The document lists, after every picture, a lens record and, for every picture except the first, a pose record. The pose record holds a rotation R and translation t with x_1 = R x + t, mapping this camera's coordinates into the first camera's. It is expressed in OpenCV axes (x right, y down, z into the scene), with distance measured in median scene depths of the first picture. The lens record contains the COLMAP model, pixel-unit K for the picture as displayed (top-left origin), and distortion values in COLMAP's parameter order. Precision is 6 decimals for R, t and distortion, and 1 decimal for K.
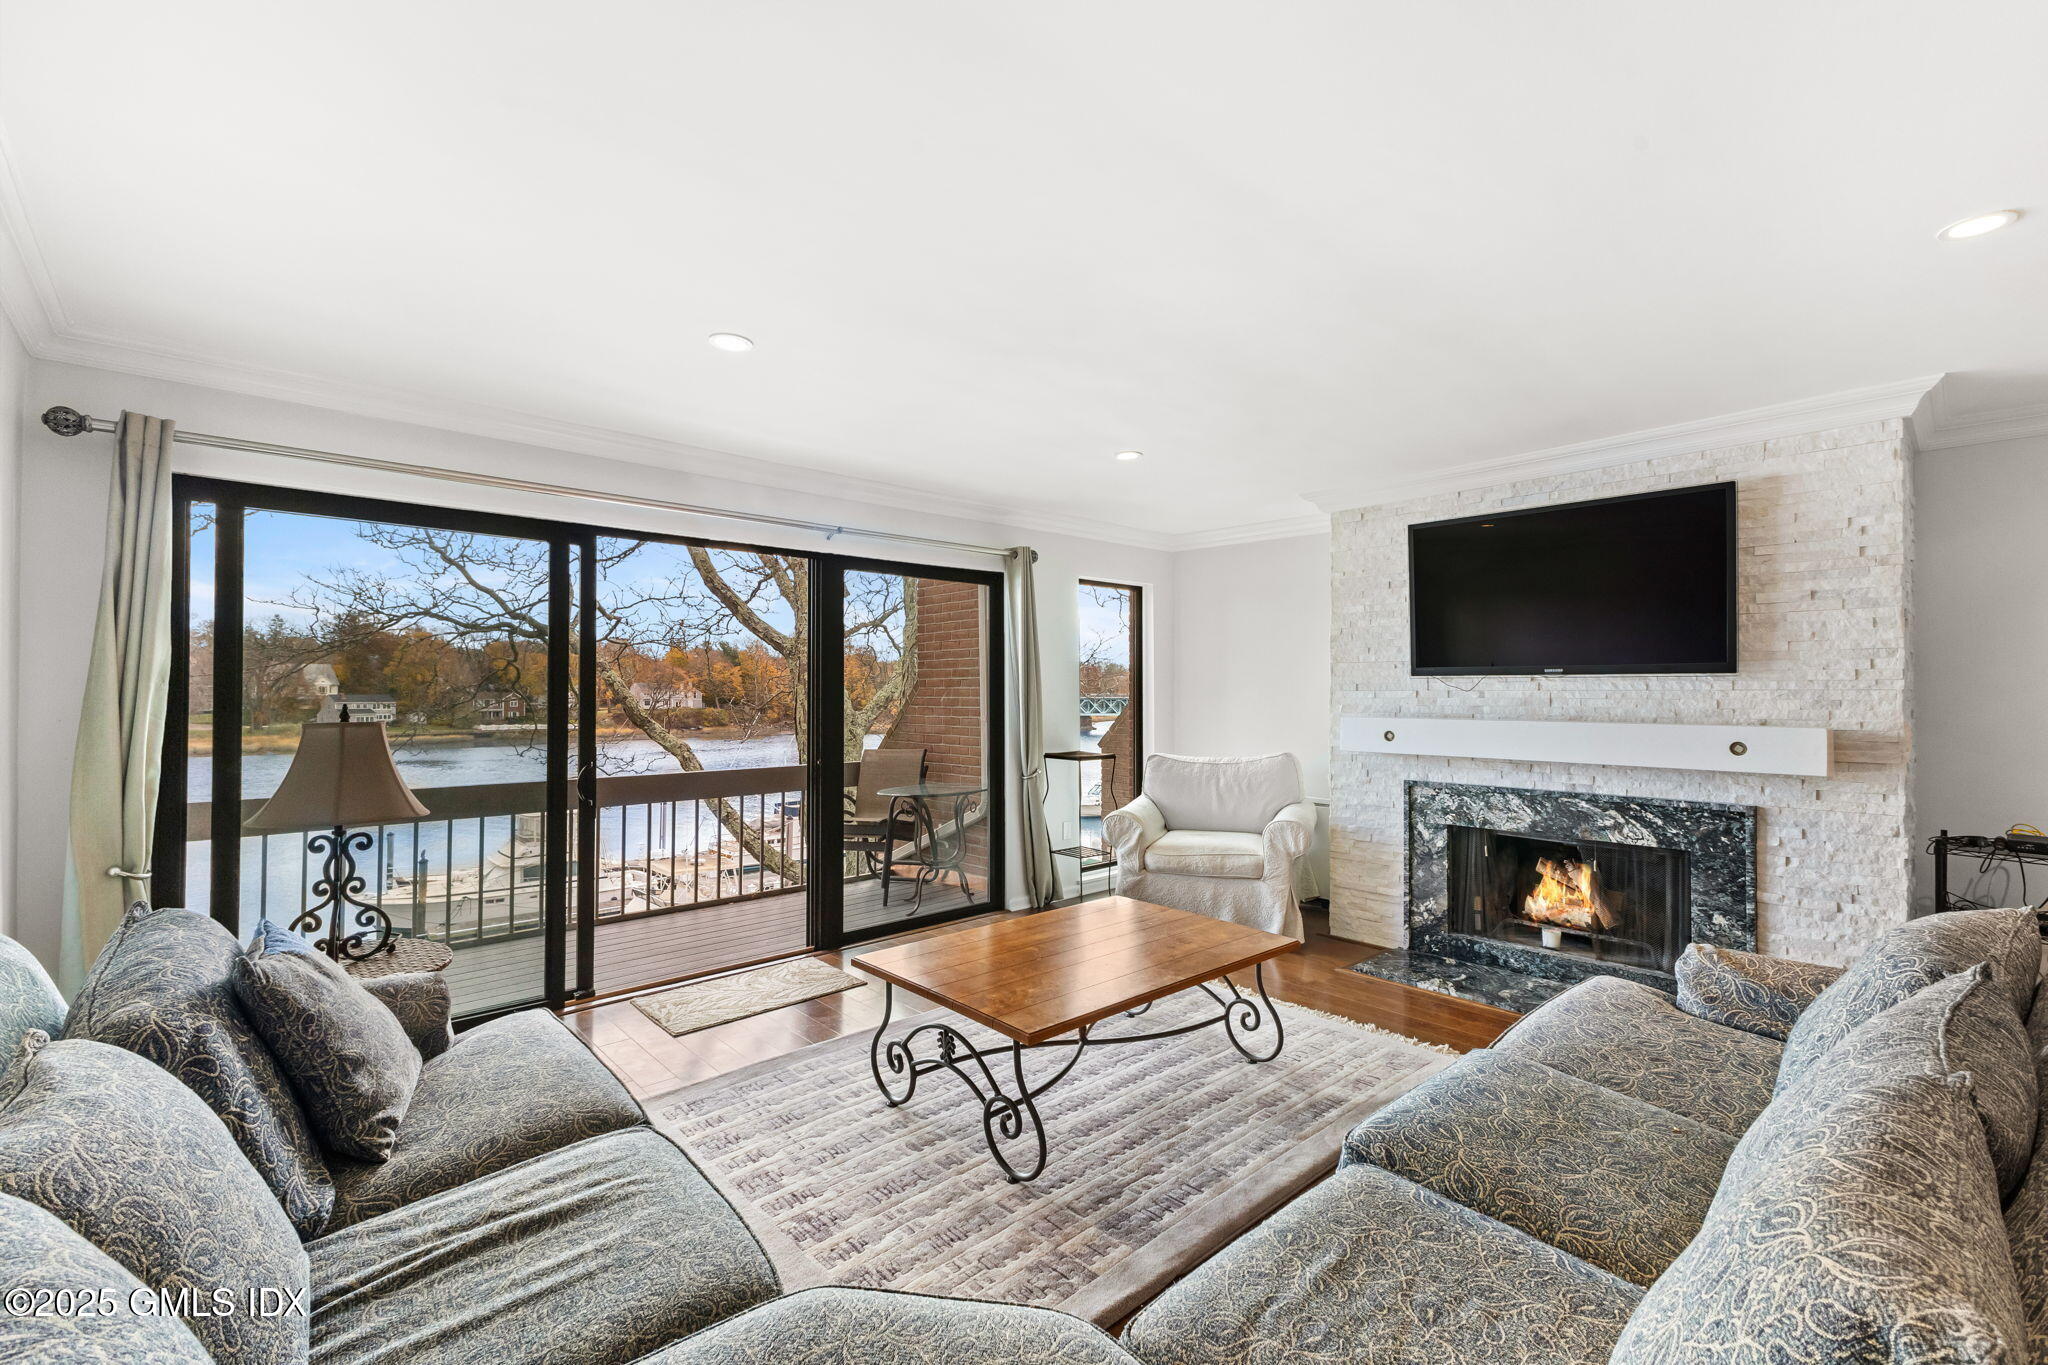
lens RADIAL K [[880.7, 0, 1026.4], [0, 880.7, 683.4], [0, 0, 1]] dist [0.013457, -0.004158]
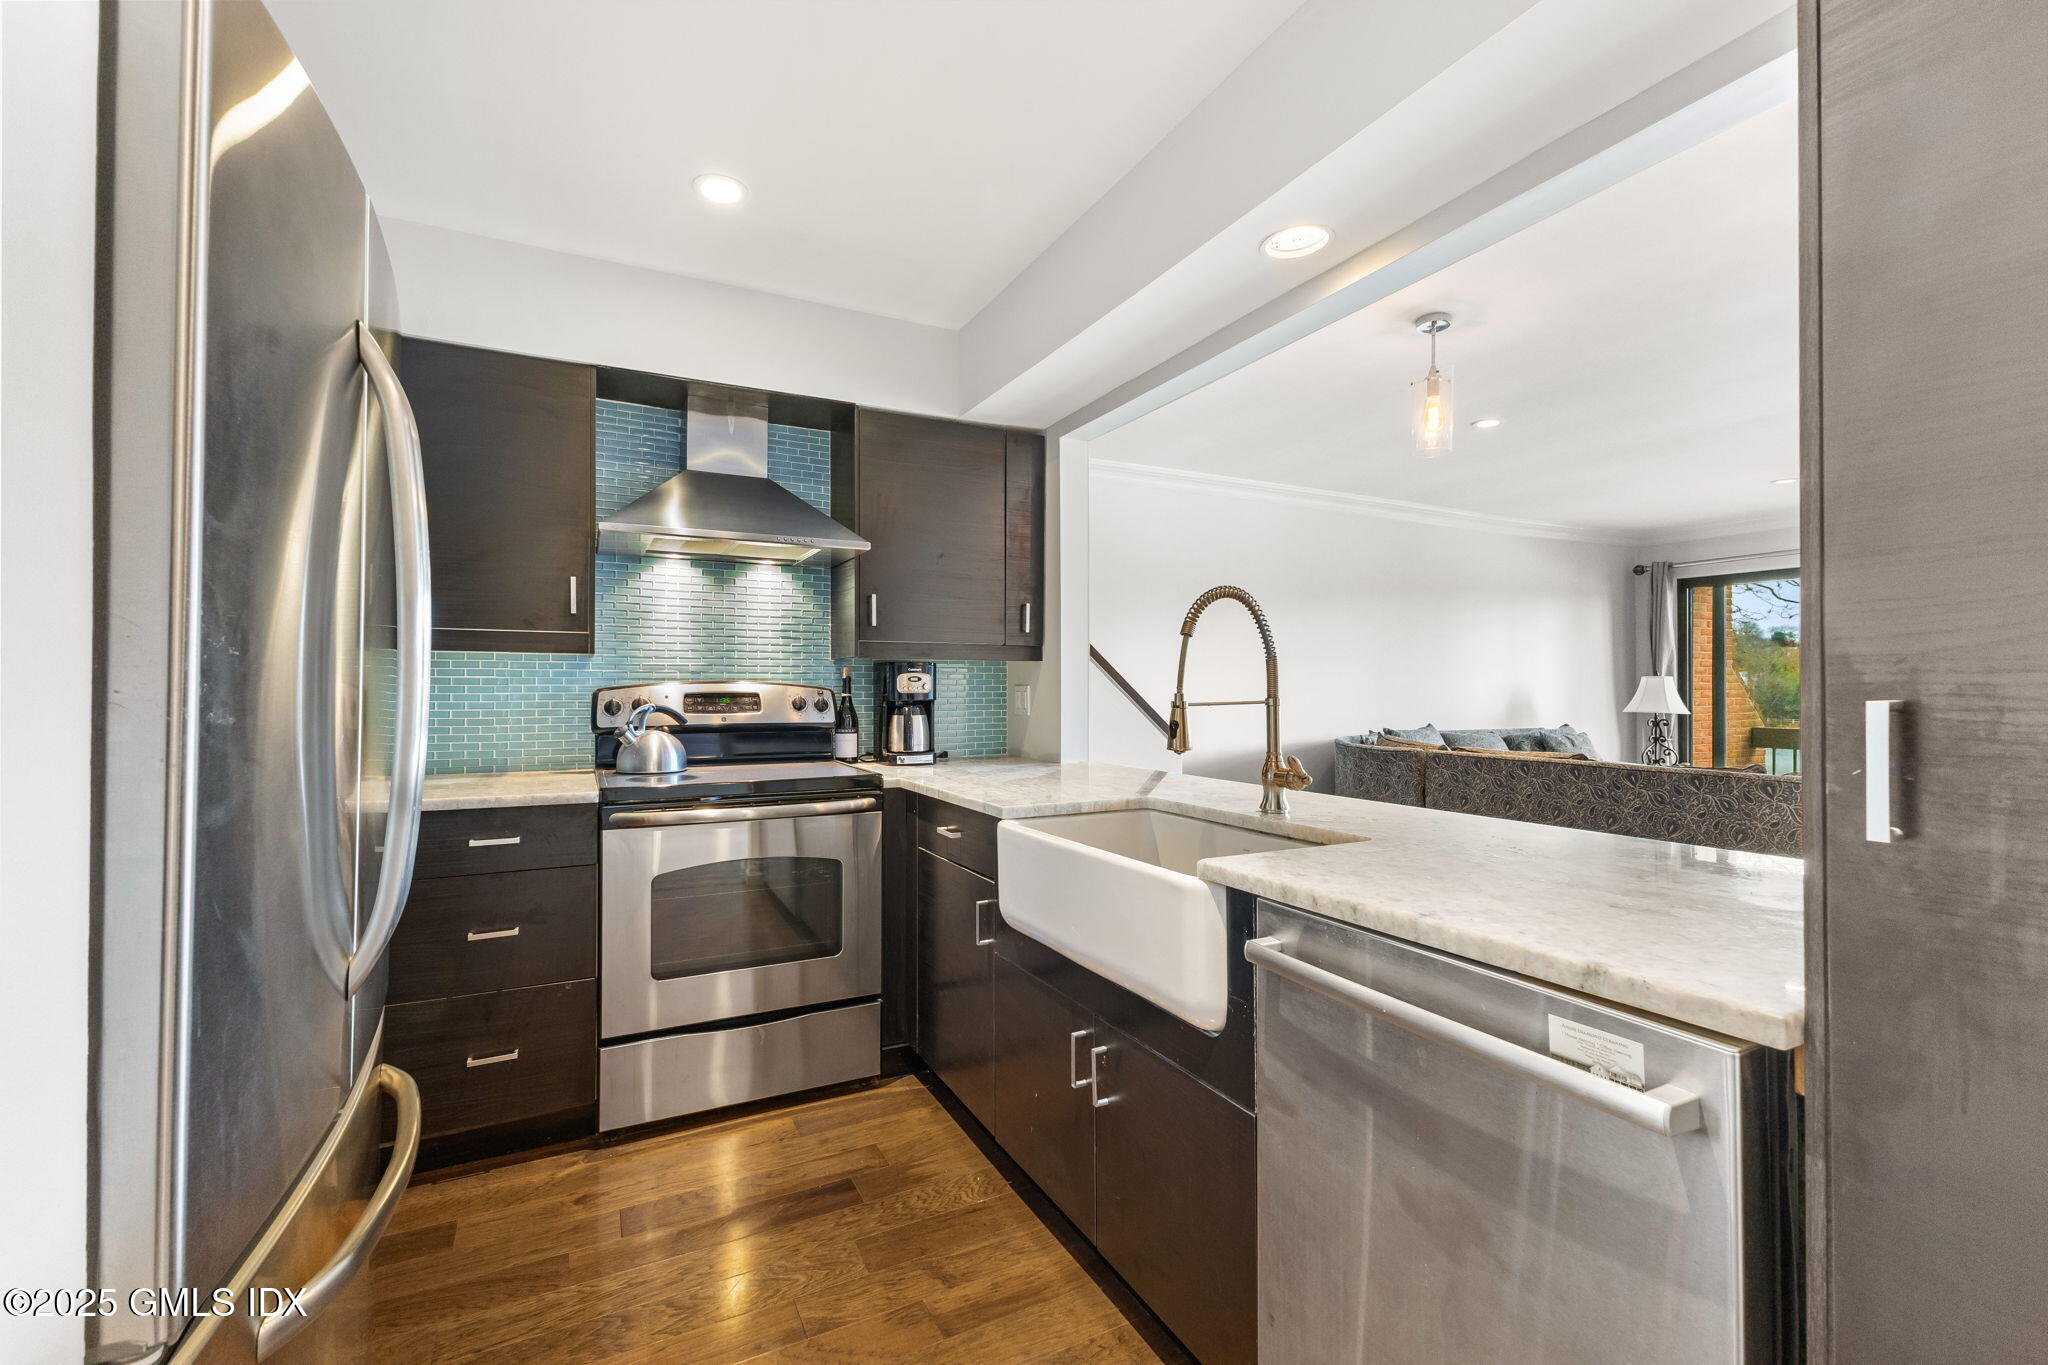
lens RADIAL K [[880.7, 0, 1032.7], [0, 880.7, 681.1], [0, 0, 1]] dist [0.013457, -0.004158]
pose [[-0.269058, -0.007794, -0.963092, 1.212169], [0.010634, 0.999882, -0.011062, 0.035132], [0.963065, -0.013218, -0.268943, -0.046273]]
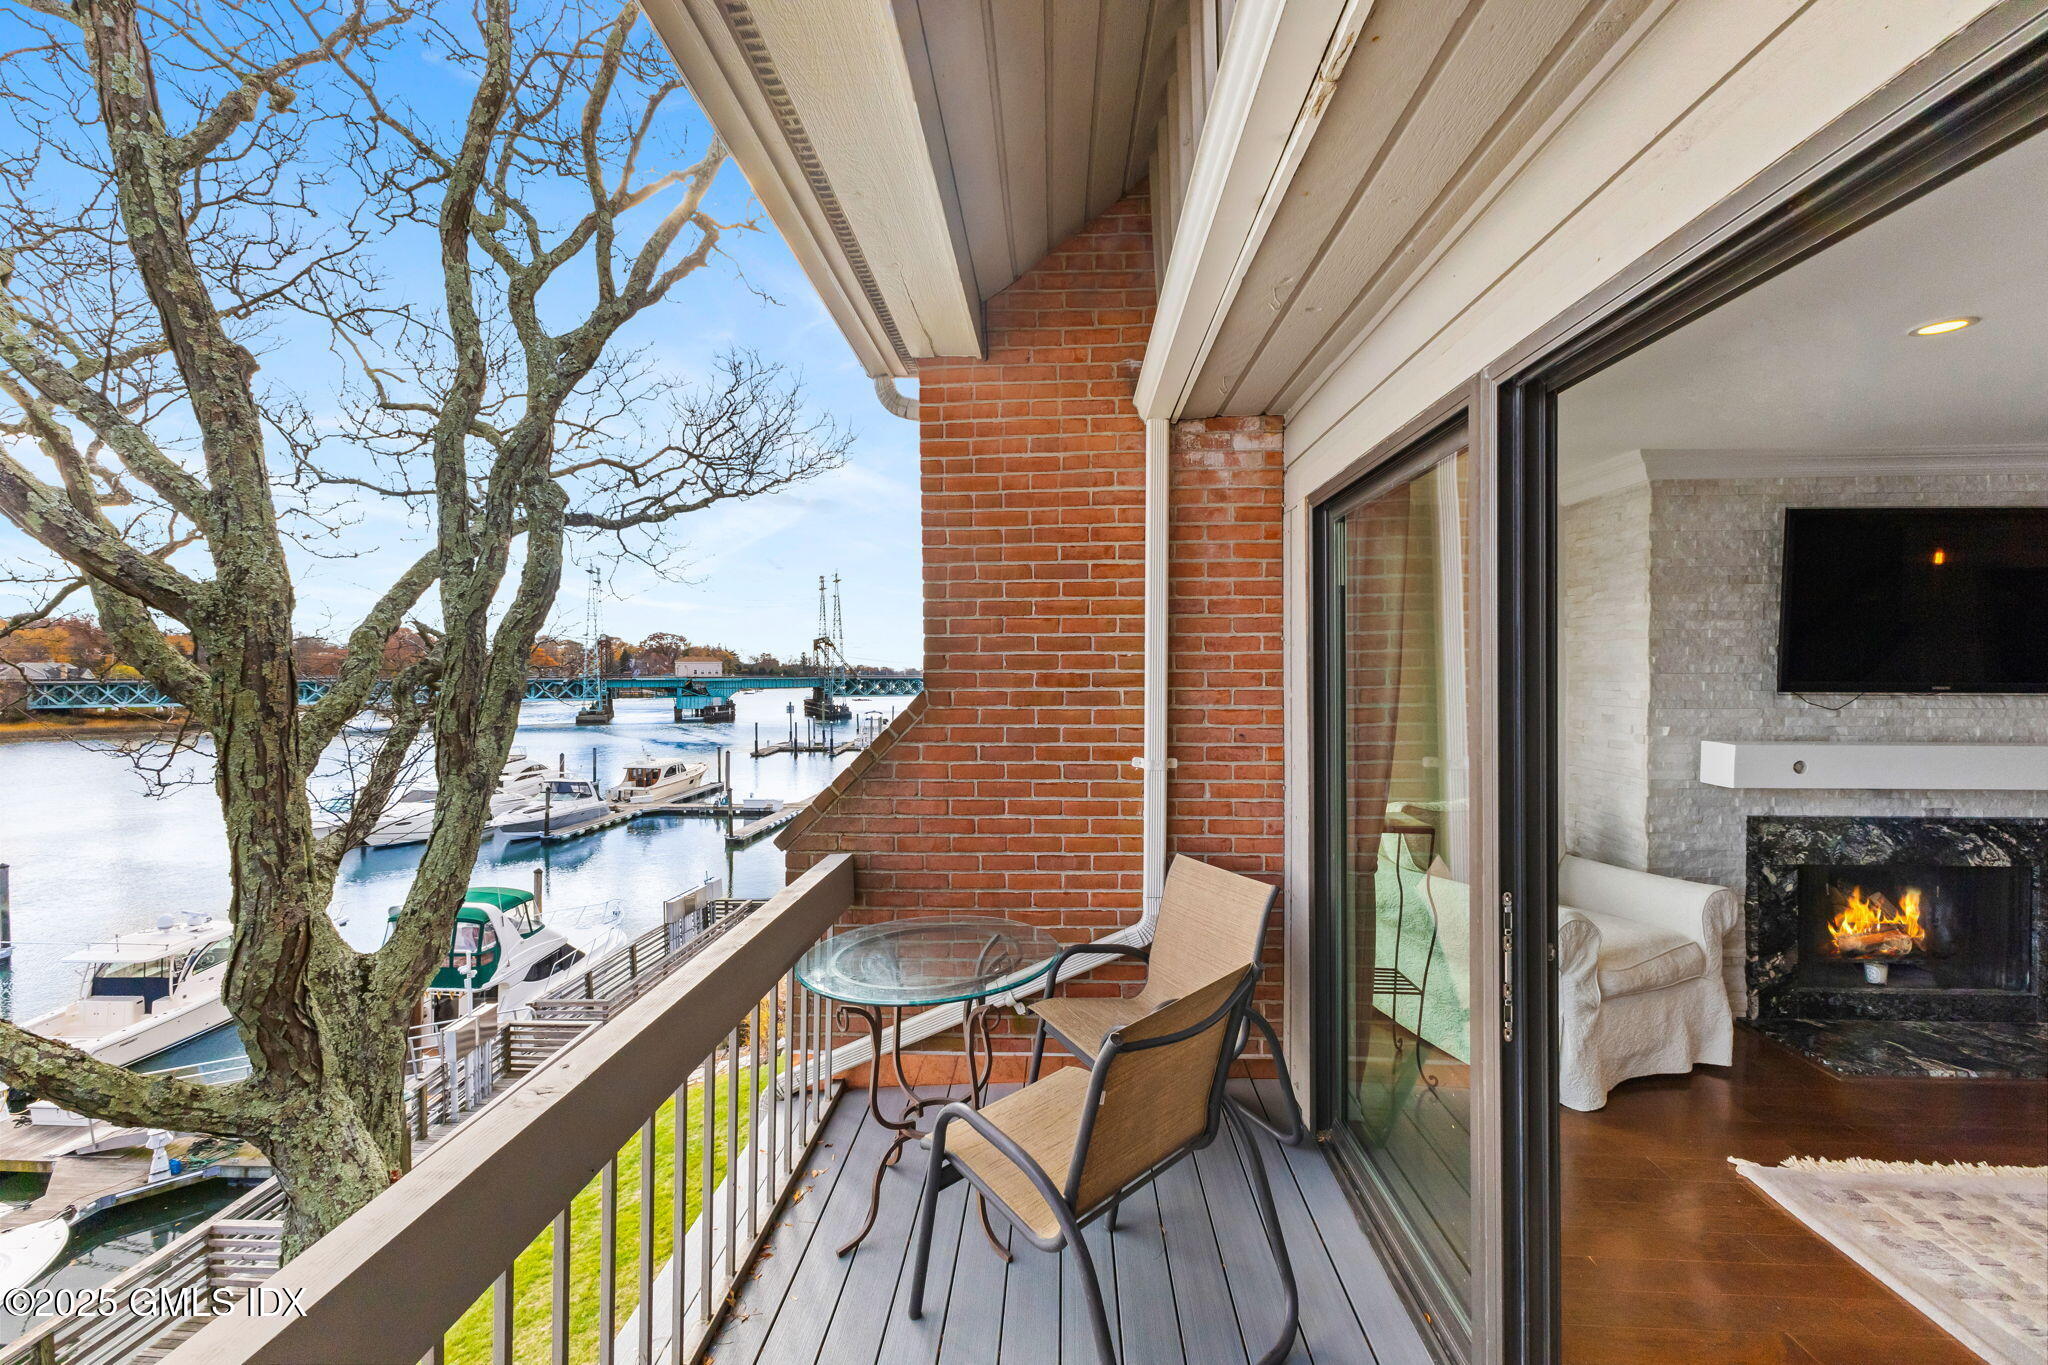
lens RADIAL K [[880.7, 0, 1028.2], [0, 880.7, 684.0], [0, 0, 1]] dist [0.013457, -0.004158]
pose [[0.708104, -0.011449, 0.706016, -0.649486], [-0.005673, 0.999744, 0.021903, -0.030148], [-0.706086, -0.019515, 0.707858, 0.902837]]
